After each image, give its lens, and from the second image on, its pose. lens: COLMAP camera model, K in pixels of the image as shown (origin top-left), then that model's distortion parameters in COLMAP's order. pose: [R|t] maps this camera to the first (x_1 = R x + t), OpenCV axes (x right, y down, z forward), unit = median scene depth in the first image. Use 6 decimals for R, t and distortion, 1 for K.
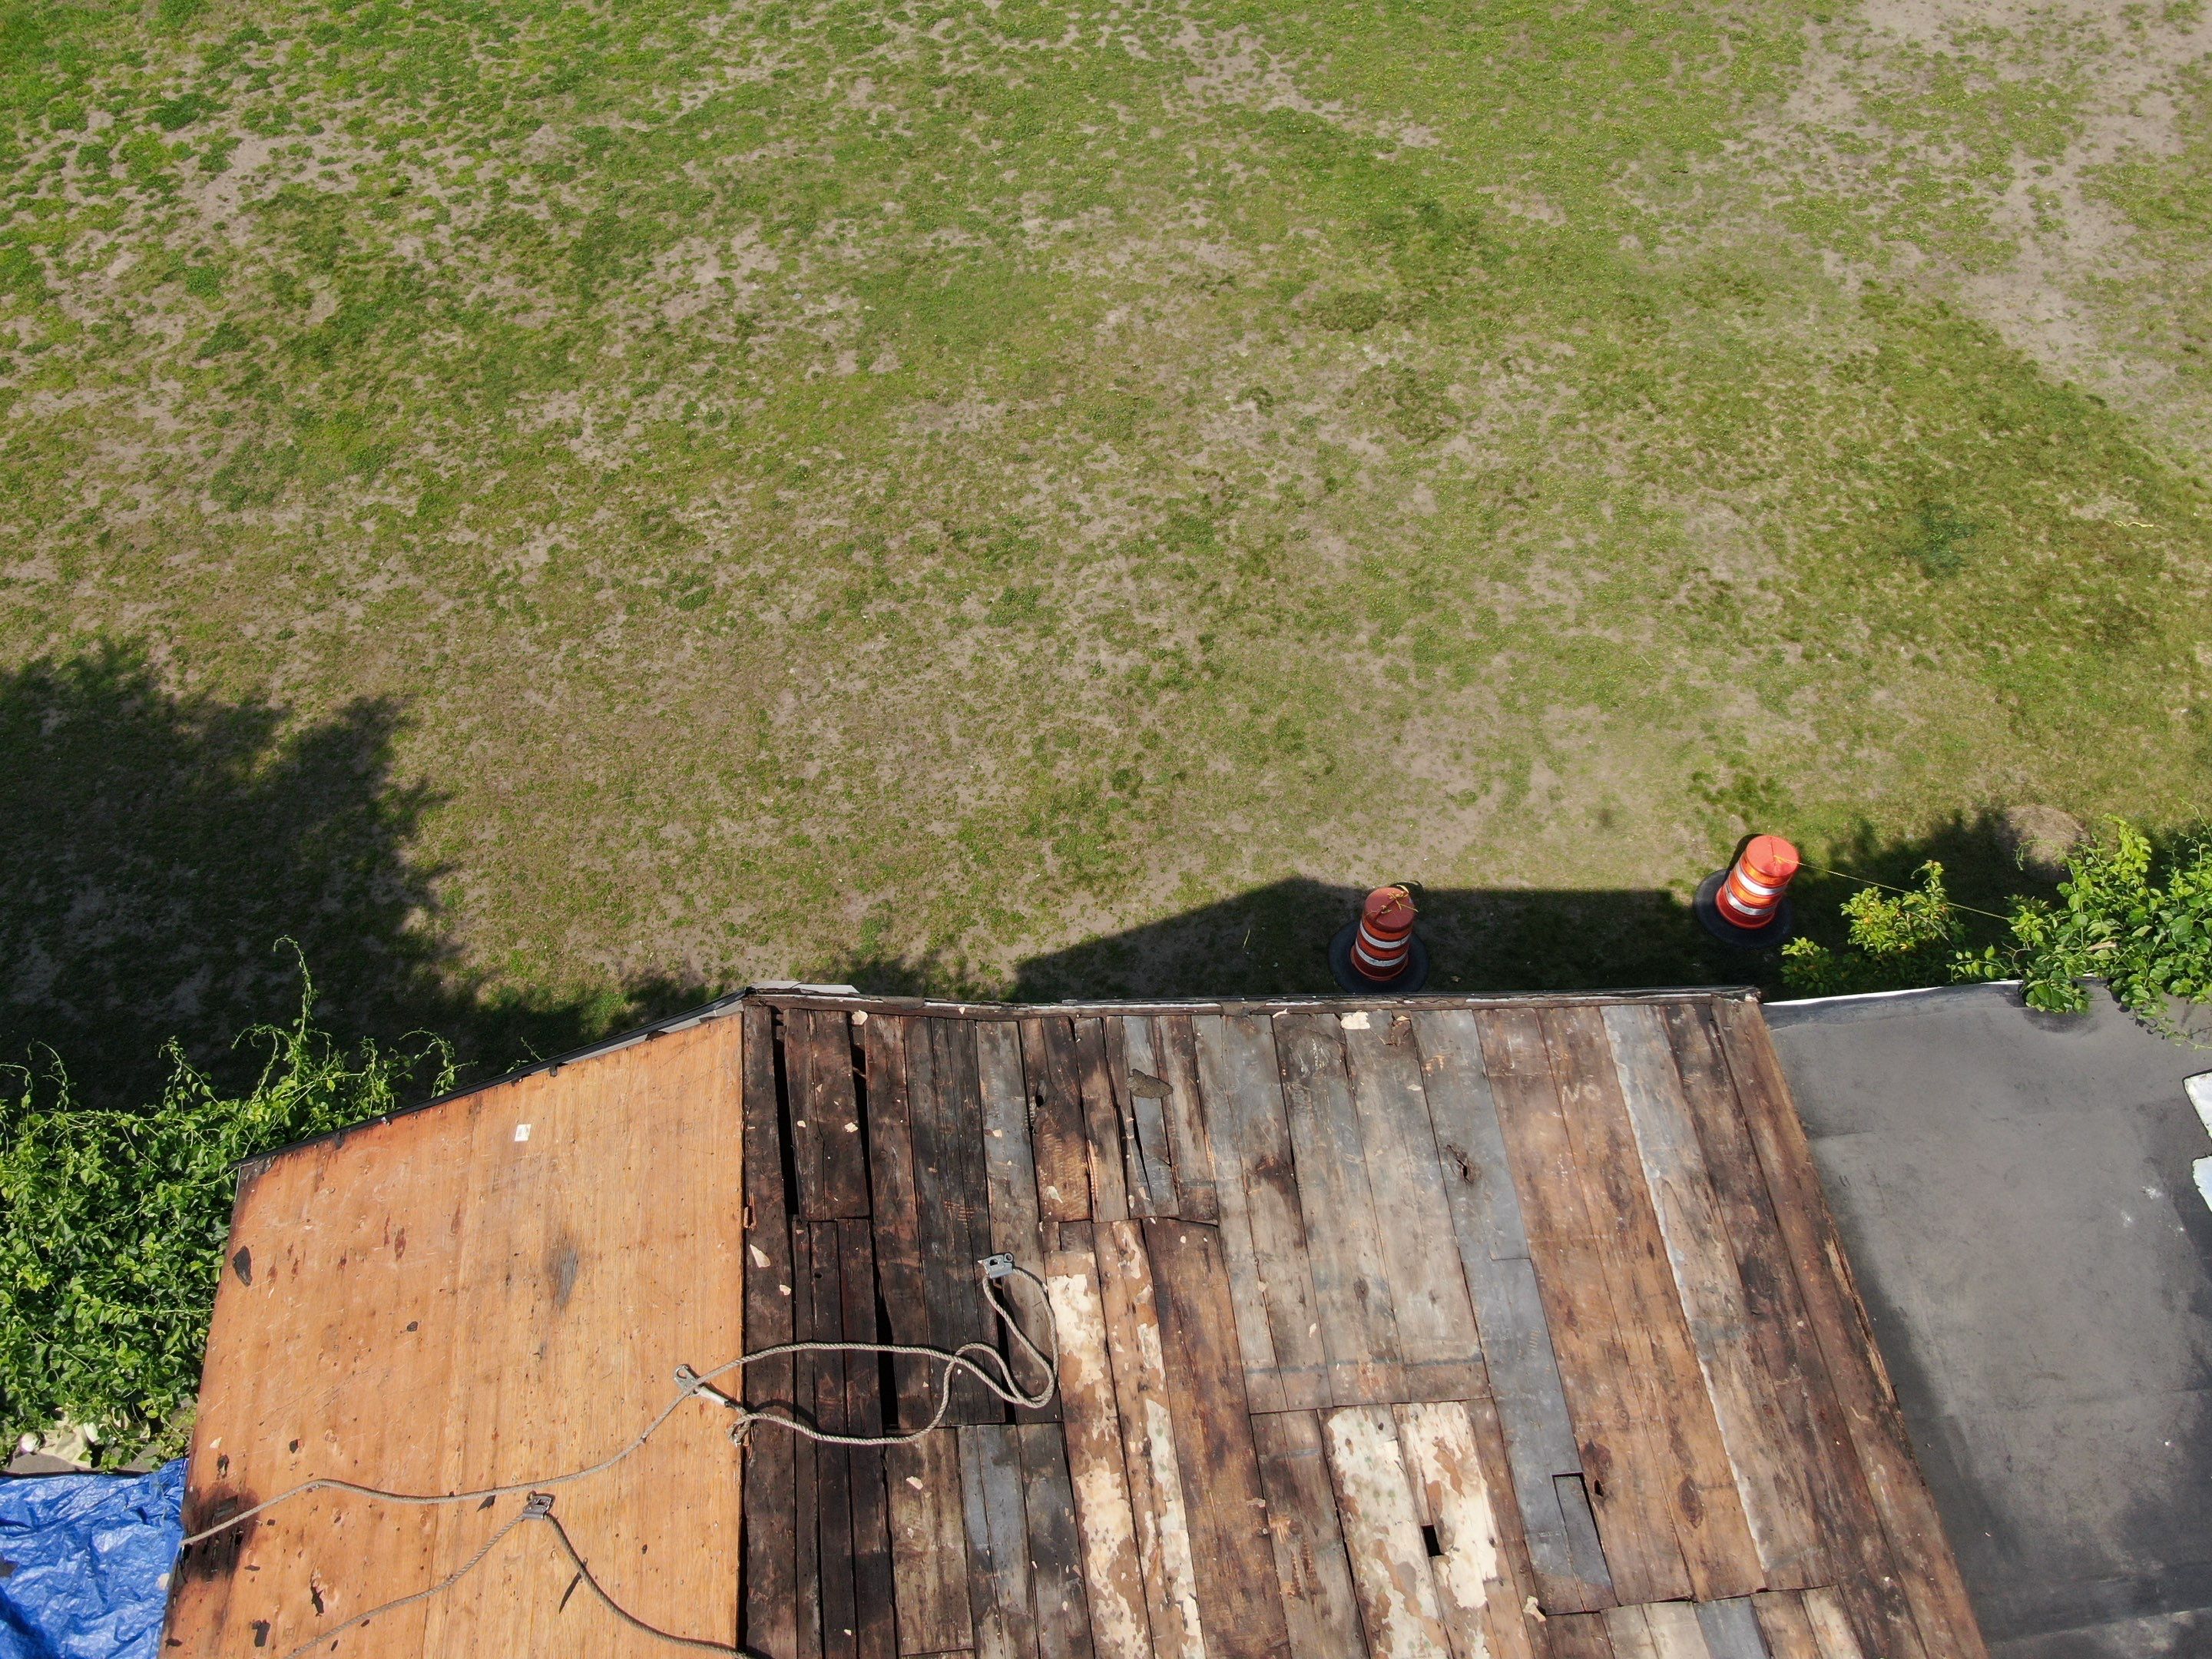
lens RADIAL K [[1600.1, 0, 1098.9], [0, 1600.1, 839.1], [0, 0, 1]] dist [-0.015585, 0.005131]
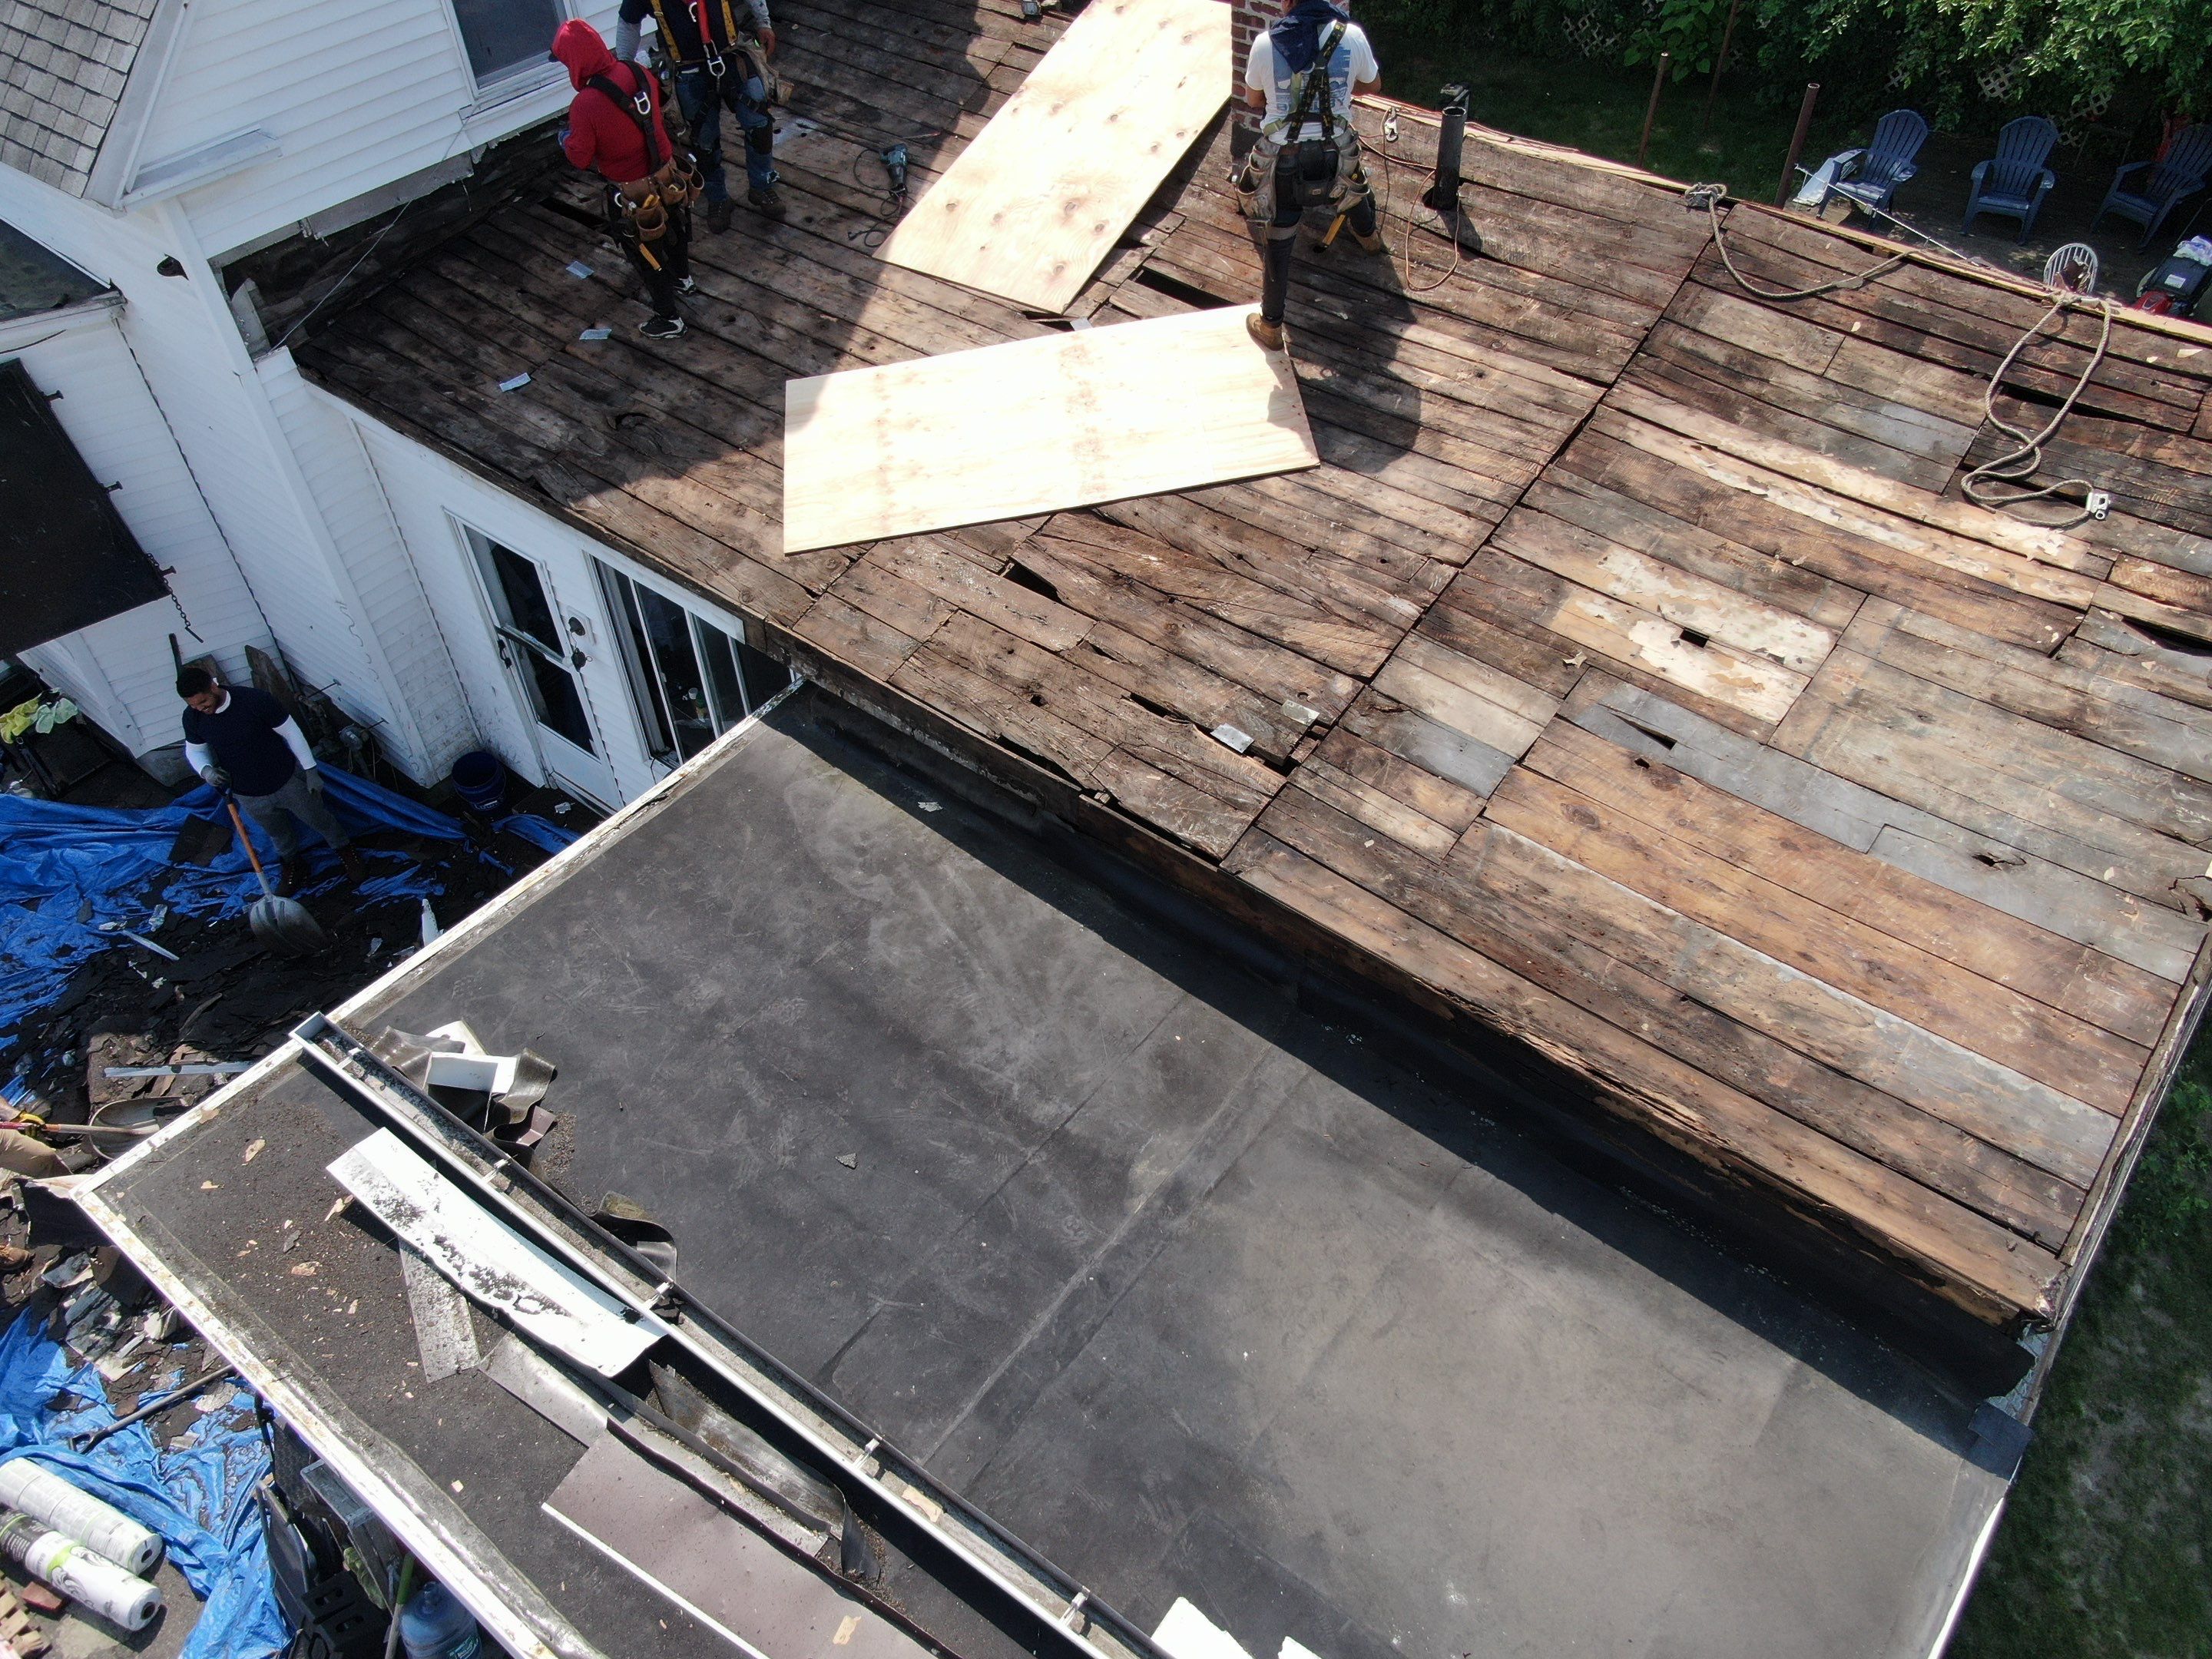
lens RADIAL K [[1600.1, 0, 1109.9], [0, 1600.1, 826.1], [0, 0, 1]] dist [-0.015585, 0.005131]
pose [[-0.699580, 0.525506, -0.484181, 1.027031], [-0.602485, -0.069485, 0.795100, -0.211310], [0.384186, 0.847948, 0.365220, 0.479660]]
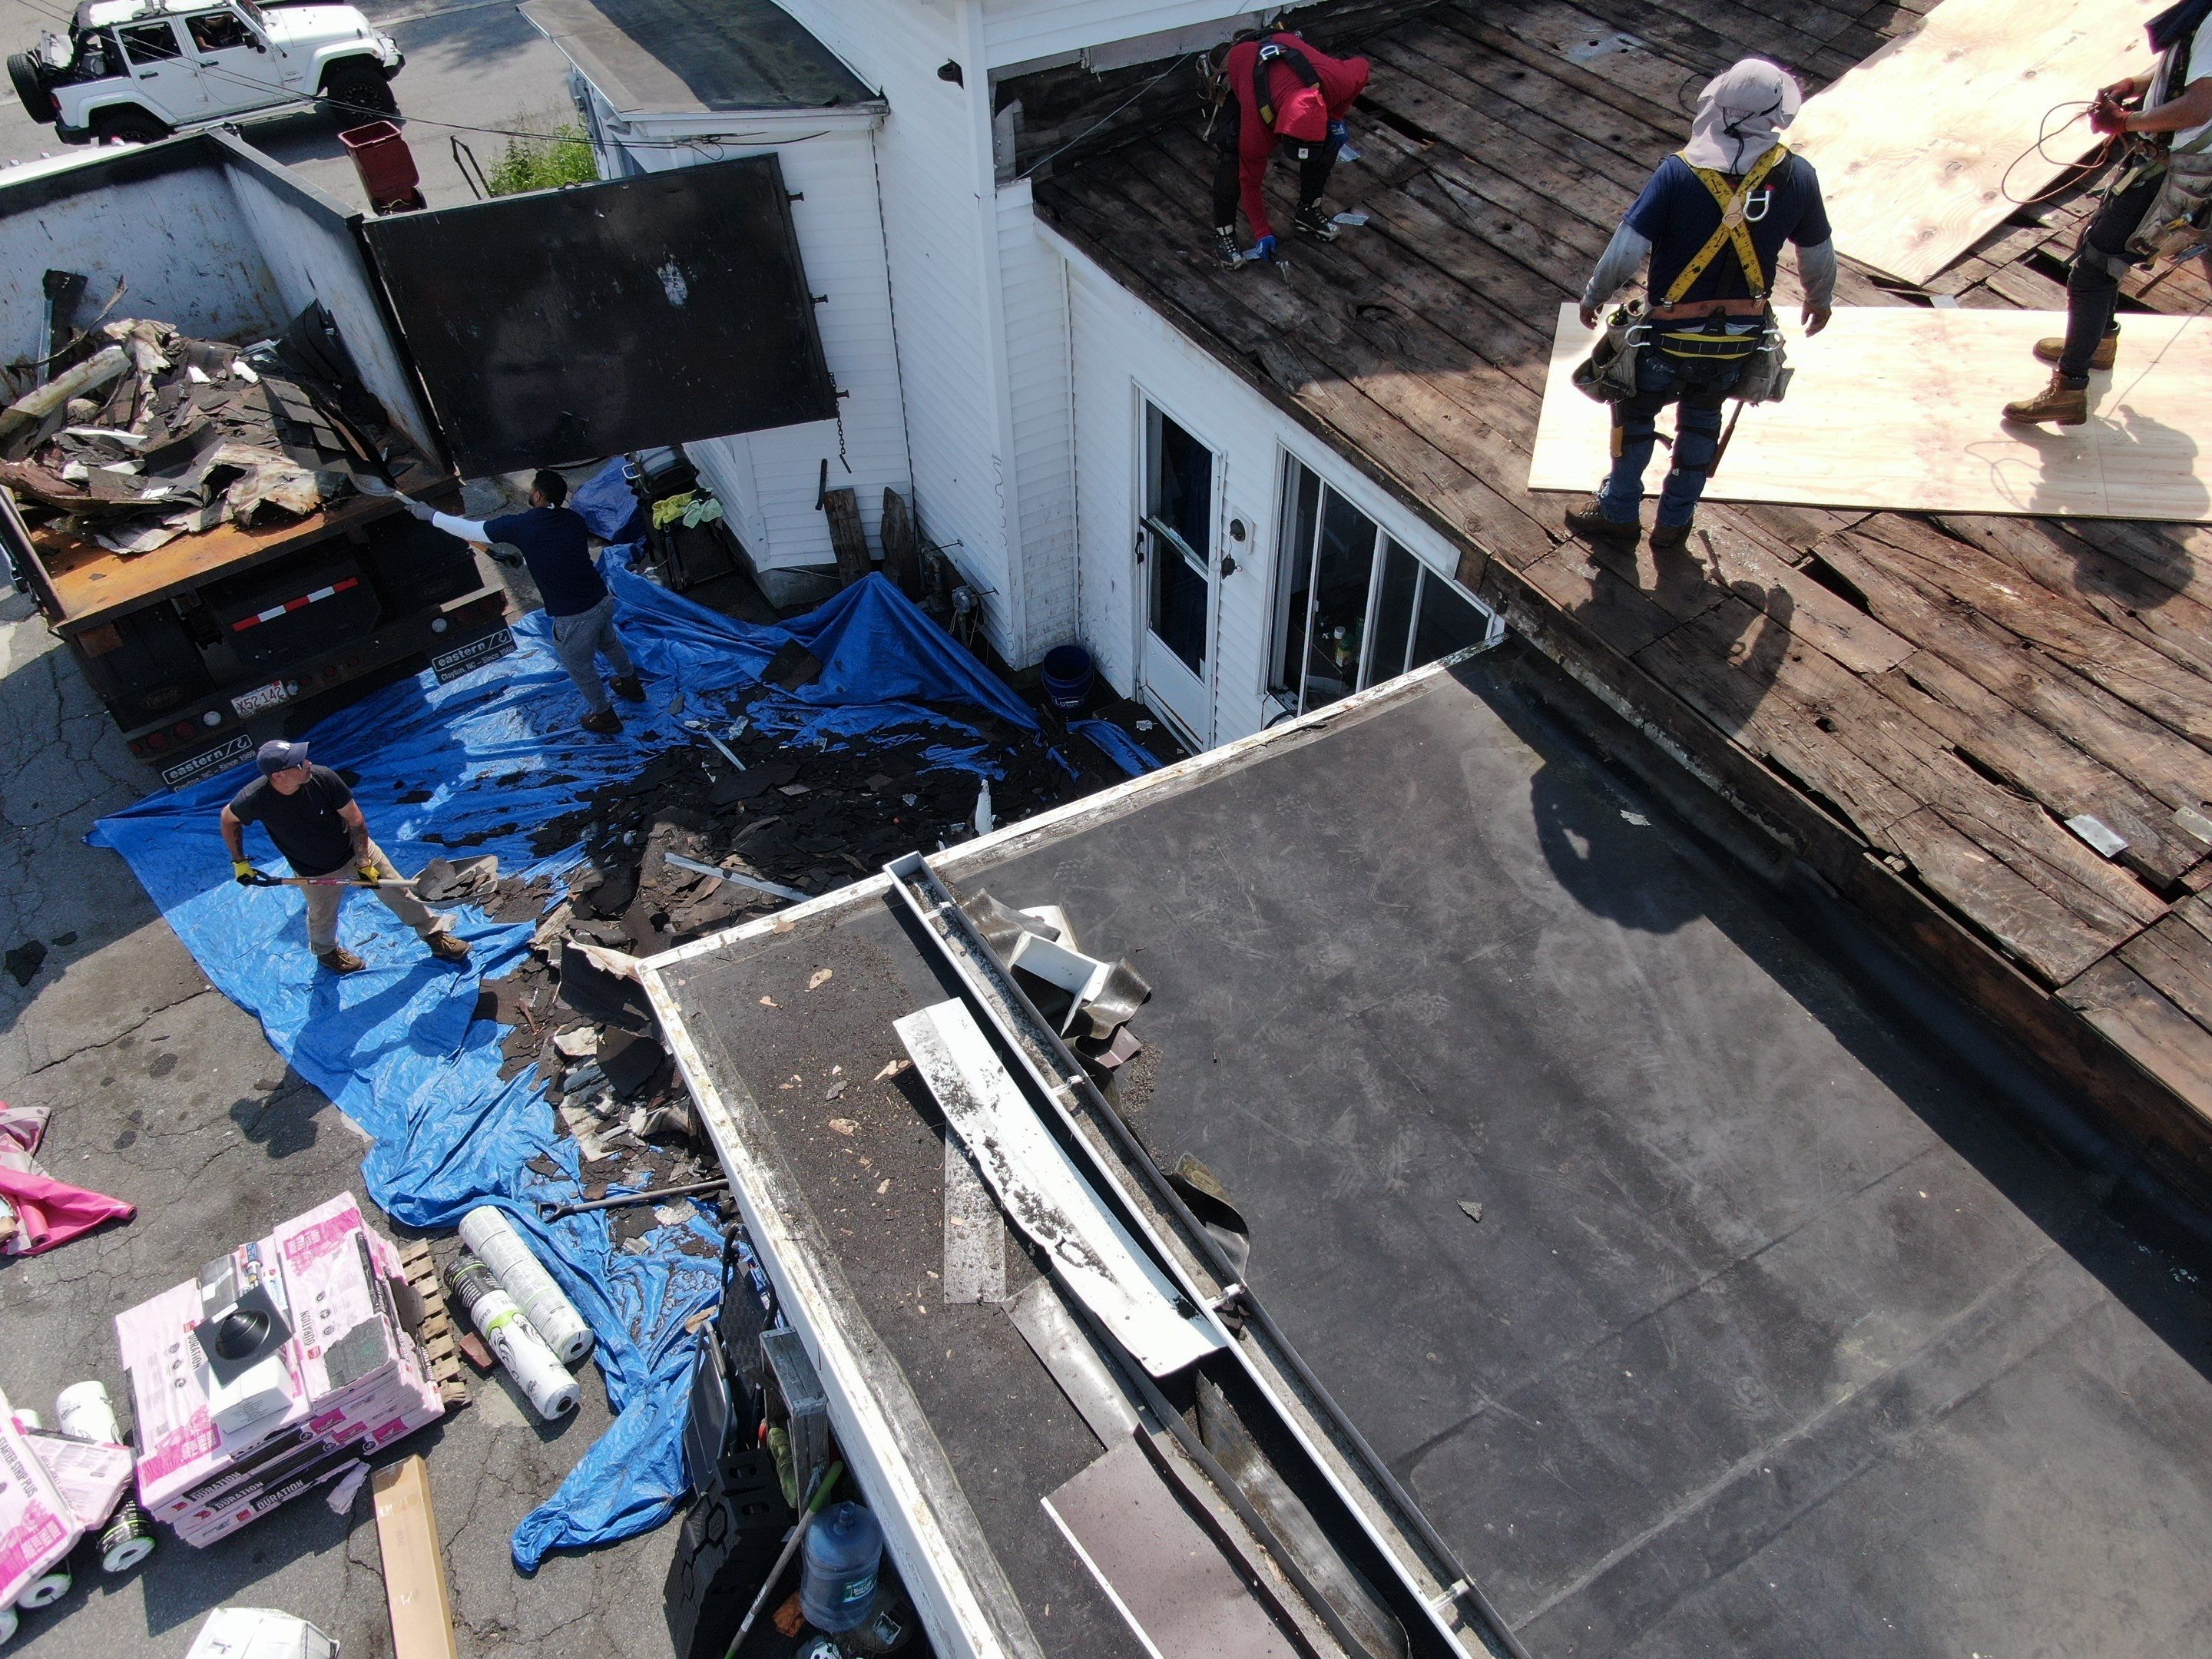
lens RADIAL K [[1600.1, 0, 1106.6], [0, 1600.1, 829.0], [0, 0, 1]] dist [-0.015585, 0.005131]
pose [[-0.919715, 0.290293, -0.264298, 1.086518], [-0.325205, -0.186219, 0.927127, 0.006428], [0.219921, 0.938644, 0.265673, 0.525248]]
